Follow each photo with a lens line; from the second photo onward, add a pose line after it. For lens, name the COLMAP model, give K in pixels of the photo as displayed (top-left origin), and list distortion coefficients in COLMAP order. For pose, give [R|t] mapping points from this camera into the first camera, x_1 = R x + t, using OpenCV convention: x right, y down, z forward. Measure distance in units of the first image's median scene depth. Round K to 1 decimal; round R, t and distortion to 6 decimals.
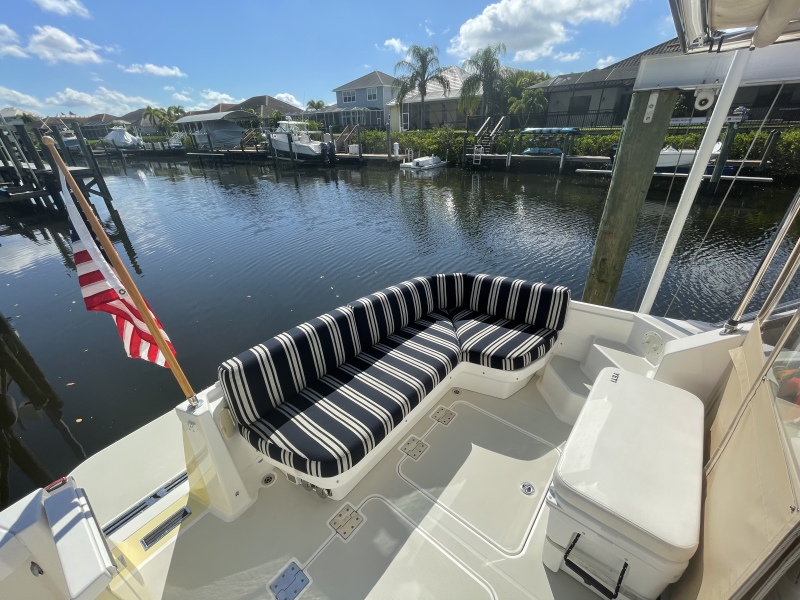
lens RADIAL K [[328.3, 0, 402.9], [0, 328.3, 294.5], [0, 0, 1]] dist [0.000287, -0.000442]
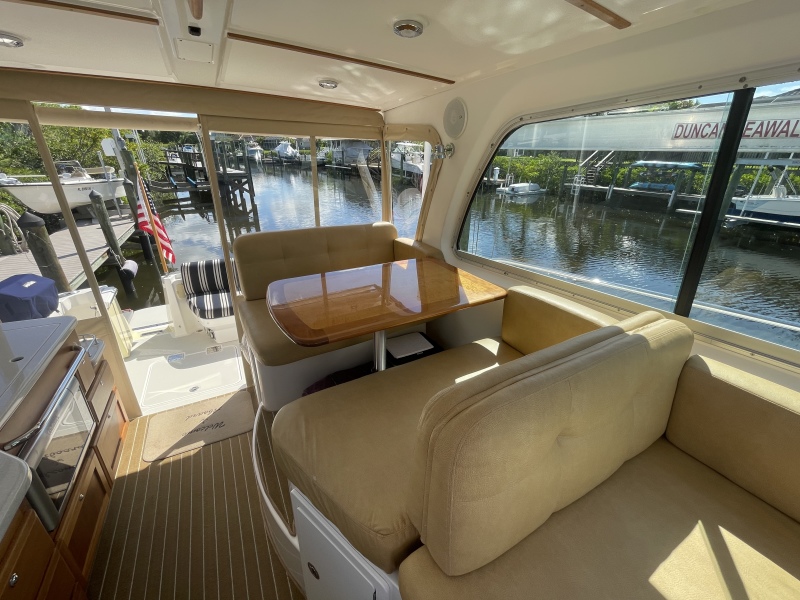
lens RADIAL K [[328.3, 0, 400.4], [0, 328.3, 300.3], [0, 0, 1]] dist [0.000287, -0.000442]
pose [[0.932438, 0.186504, -0.309476, 0.094927], [-0.198271, 0.980124, -0.006716, 0.011332], [0.302072, 0.067622, 0.950884, -0.039071]]
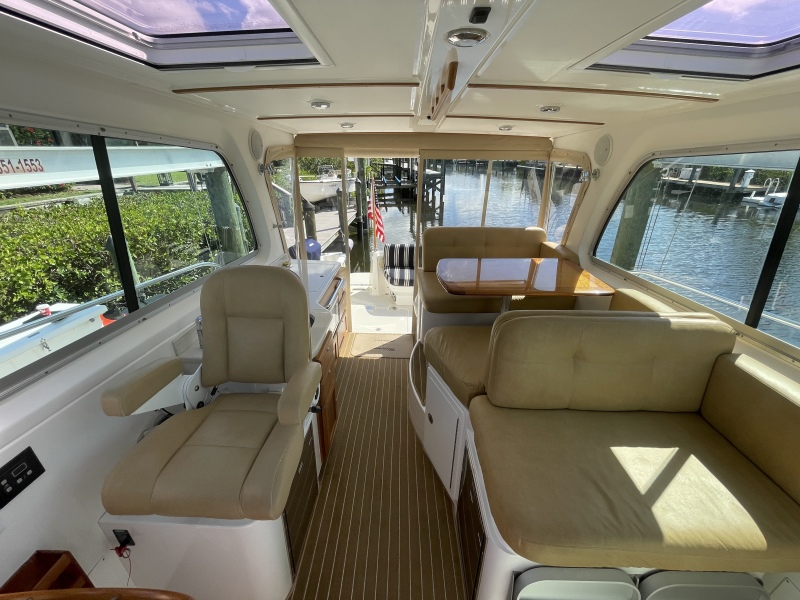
lens RADIAL K [[328.3, 0, 398.1], [0, 328.3, 299.7], [0, 0, 1]] dist [0.000287, -0.000442]
pose [[0.620277, 0.347569, -0.703174, 0.115192], [-0.363086, 0.921868, 0.135384, 0.014765], [0.695288, 0.171336, 0.698010, -0.060520]]
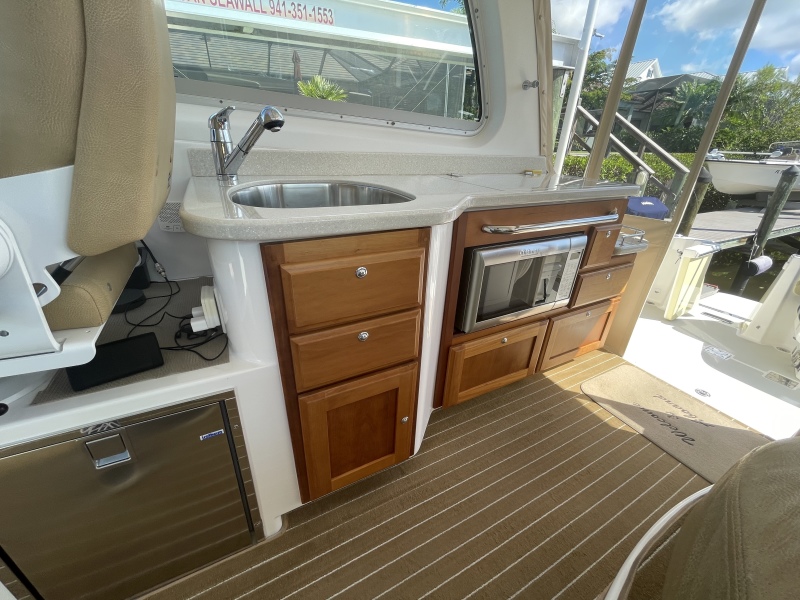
lens RADIAL K [[328.3, 0, 399.0], [0, 328.3, 302.5], [0, 0, 1]] dist [0.000287, -0.000442]
pose [[-0.374224, 0.418463, -0.827554, 0.082672], [-0.416644, 0.721383, 0.553185, 0.025362], [0.828471, 0.551811, -0.095609, -0.016268]]
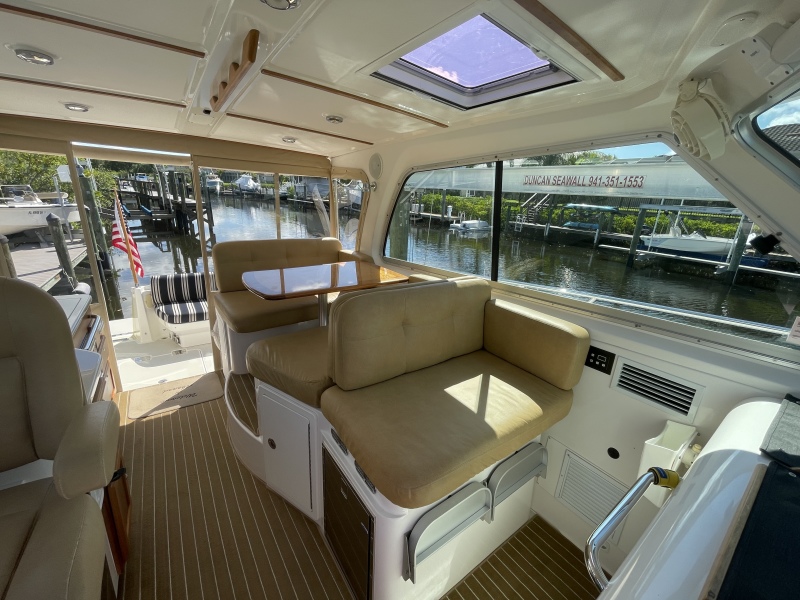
lens RADIAL K [[328.3, 0, 401.0], [0, 328.3, 299.5], [0, 0, 1]] dist [0.000287, -0.000442]
pose [[0.964428, 0.151112, -0.216897, 0.111344], [-0.181639, 0.974945, -0.128411, 0.022430], [0.192058, 0.163240, 0.967712, -0.061292]]
